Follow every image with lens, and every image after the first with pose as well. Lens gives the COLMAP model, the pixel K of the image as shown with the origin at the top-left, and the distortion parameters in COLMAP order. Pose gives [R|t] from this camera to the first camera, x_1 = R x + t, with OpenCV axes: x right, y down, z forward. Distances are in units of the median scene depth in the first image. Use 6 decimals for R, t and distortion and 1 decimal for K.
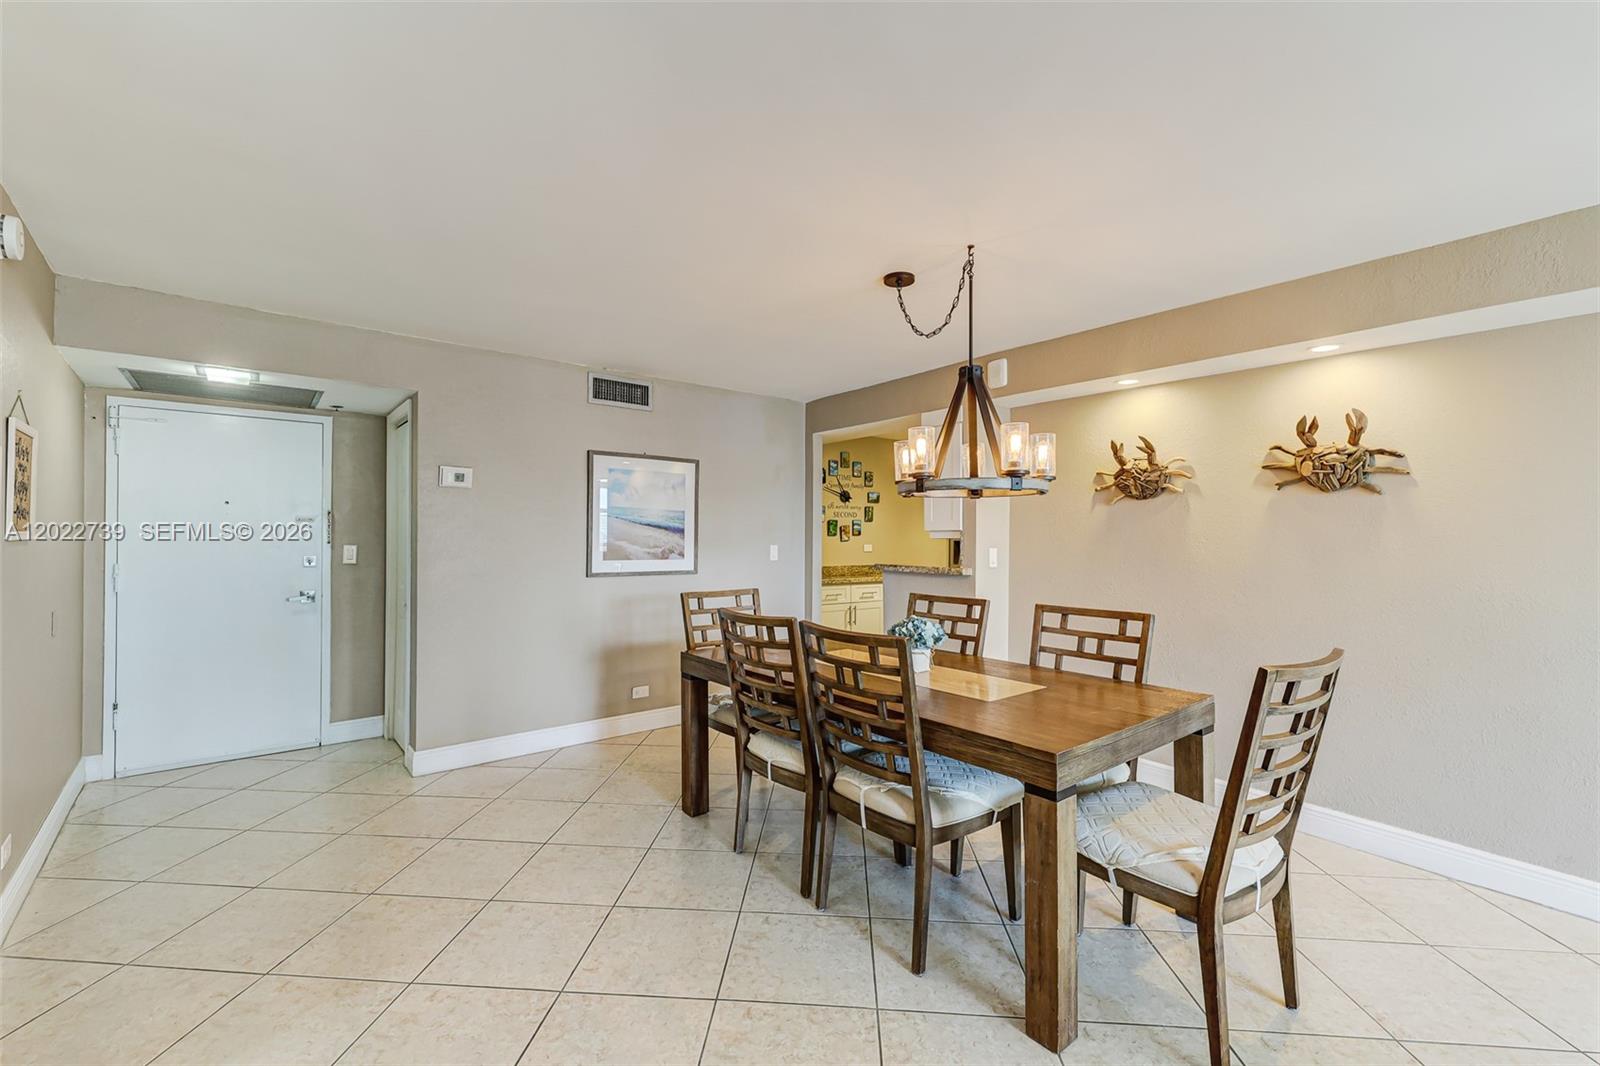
lens RADIAL K [[683.7, 0, 791.2], [0, 683.7, 537.0], [0, 0, 1]] dist [-0.001247, 0.001024]
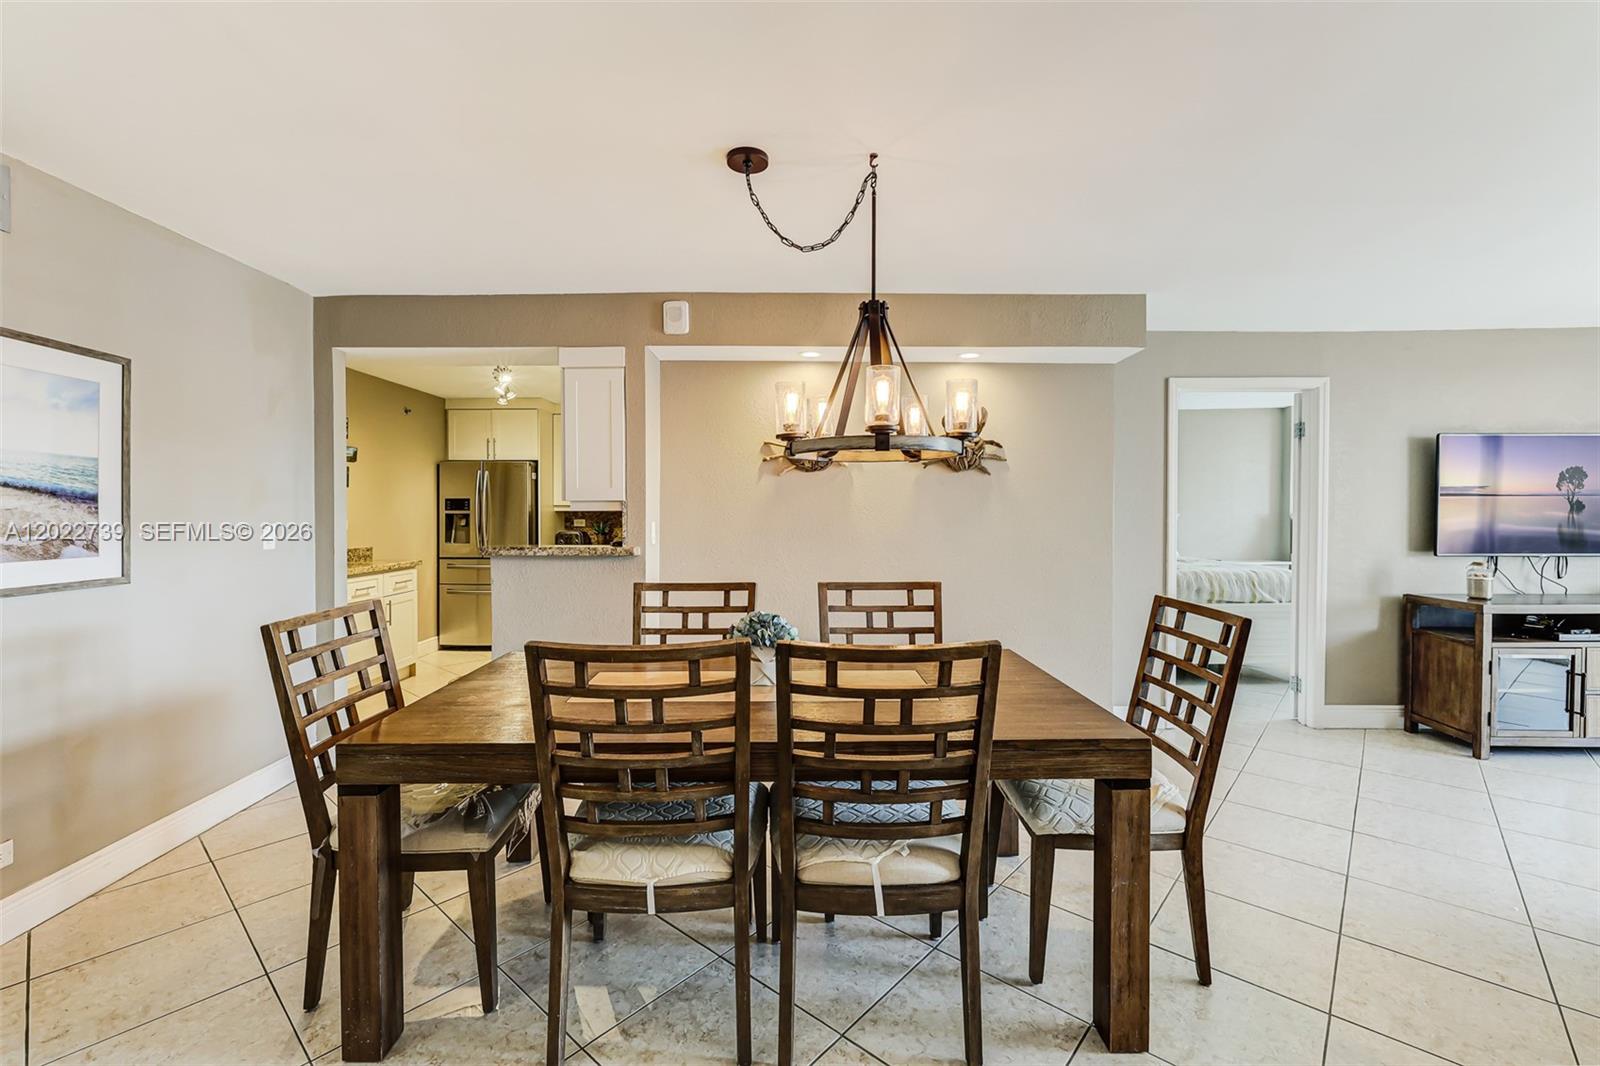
lens RADIAL K [[683.7, 0, 798.2], [0, 683.7, 513.5], [0, 0, 1]] dist [-0.001247, 0.001024]
pose [[0.606694, -0.009557, 0.794878, -0.348908], [0.003459, 0.999950, 0.009383, -0.001657], [-0.794928, -0.002943, 0.606696, 0.435249]]
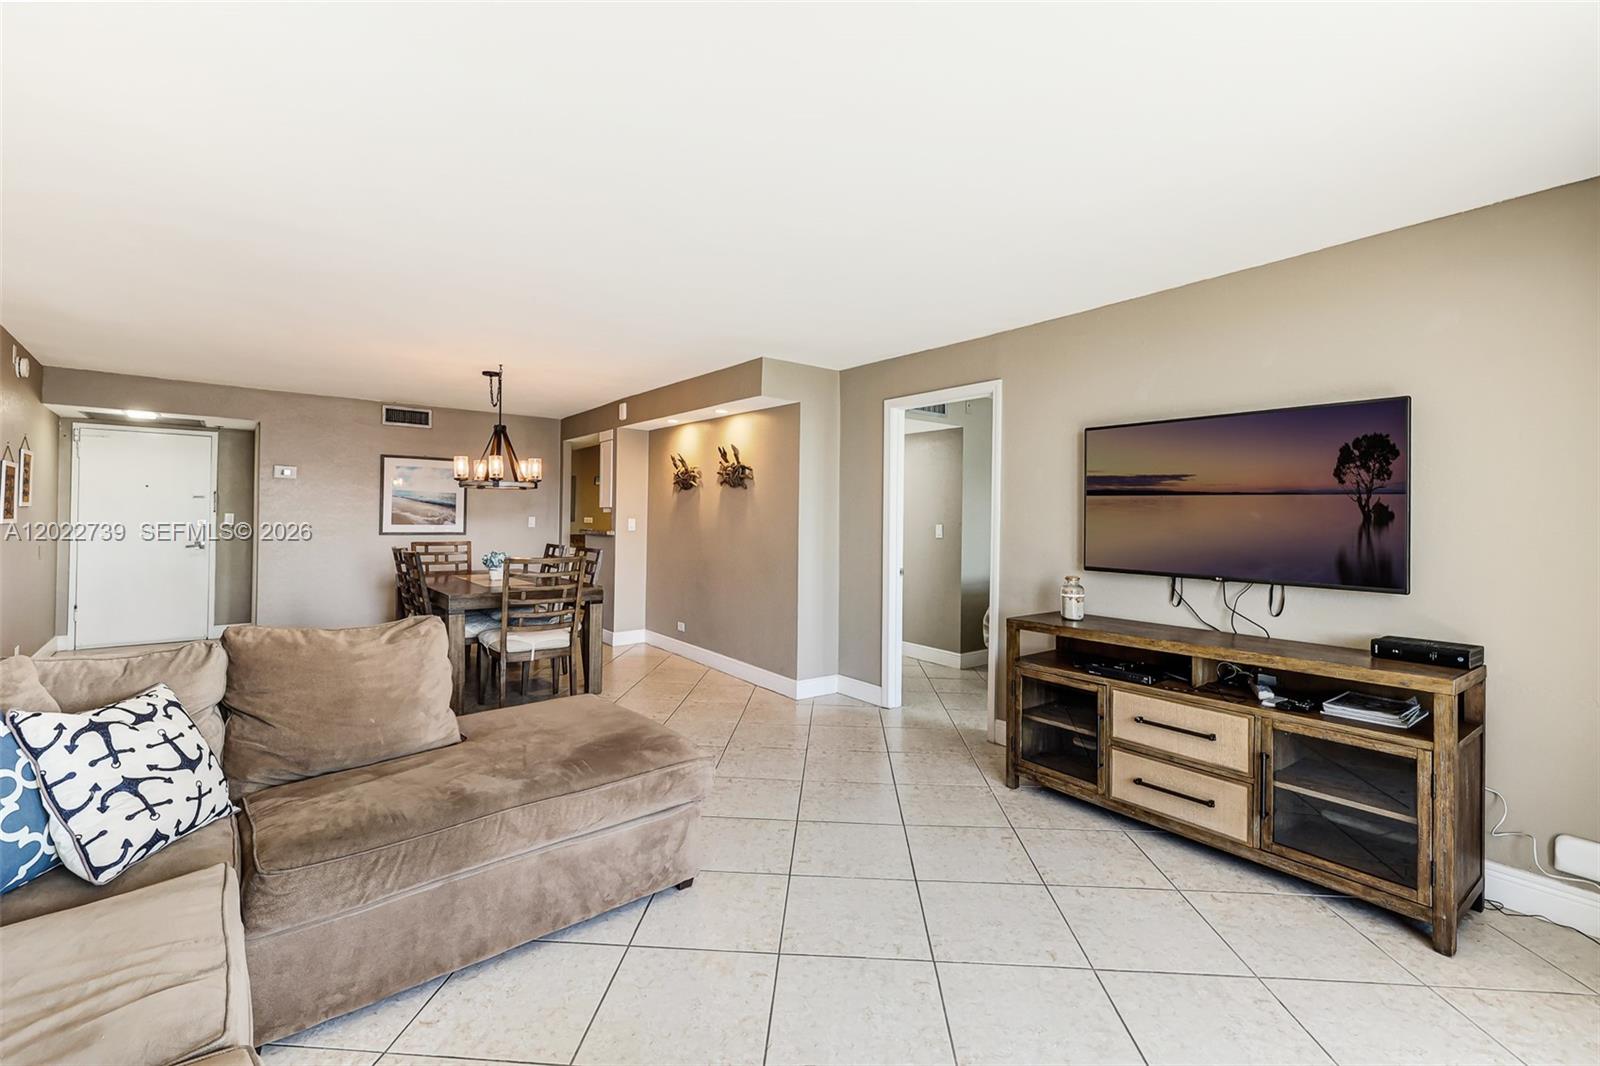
lens RADIAL K [[683.7, 0, 798.9], [0, 683.7, 512.4], [0, 0, 1]] dist [-0.001247, 0.001024]
pose [[0.999904, 0.009313, 0.010253, 0.865728], [-0.009244, 0.999934, -0.006754, 0.011590], [-0.010316, 0.006659, 0.999925, -0.786101]]
